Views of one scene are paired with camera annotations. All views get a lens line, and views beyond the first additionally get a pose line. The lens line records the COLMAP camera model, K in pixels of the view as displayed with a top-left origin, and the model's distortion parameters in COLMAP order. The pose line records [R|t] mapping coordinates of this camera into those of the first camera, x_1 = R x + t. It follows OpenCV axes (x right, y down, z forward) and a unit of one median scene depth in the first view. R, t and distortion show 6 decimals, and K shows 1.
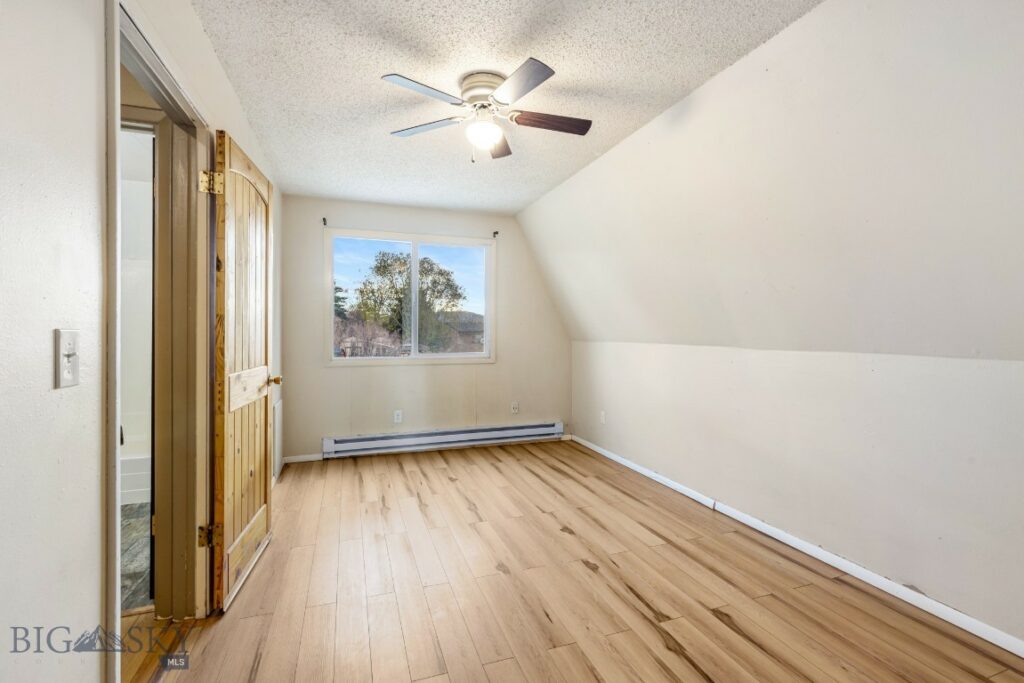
lens RADIAL K [[456.3, 0, 511.0], [0, 456.3, 334.0], [0, 0, 1]] dist [0.002690, -0.005921]
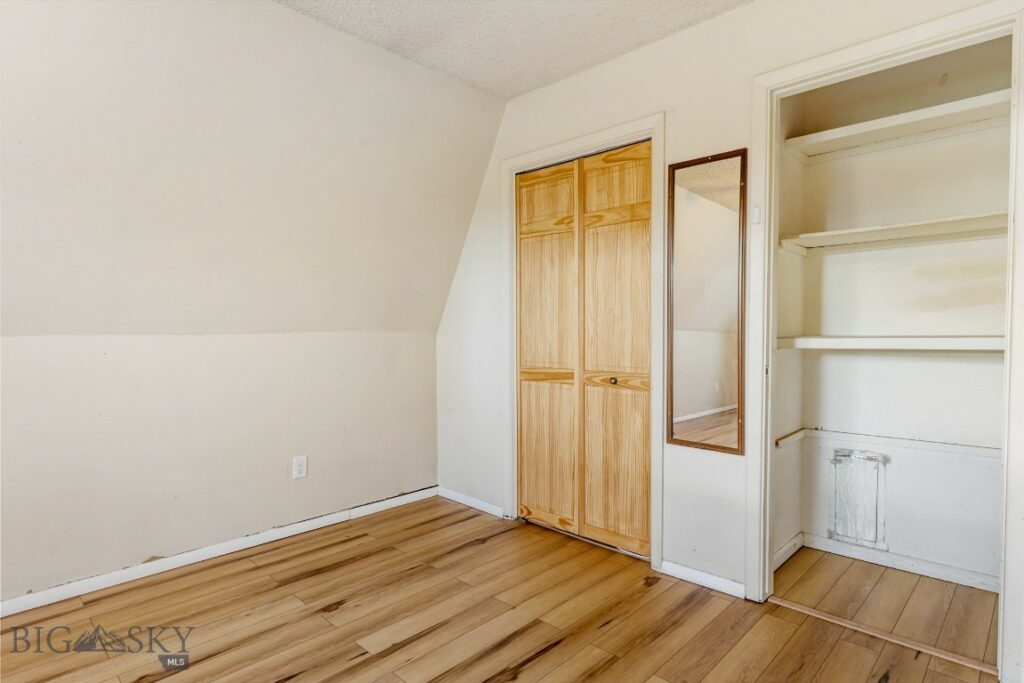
lens RADIAL K [[546.8, 0, 511.1], [0, 546.8, 340.2], [0, 0, 1]] dist [0.001057, 0.000955]
pose [[-0.441641, -0.027919, 0.896757, -0.621953], [0.004090, 0.999443, 0.033130, 0.022958], [-0.897182, 0.018299, -0.441281, 0.859934]]
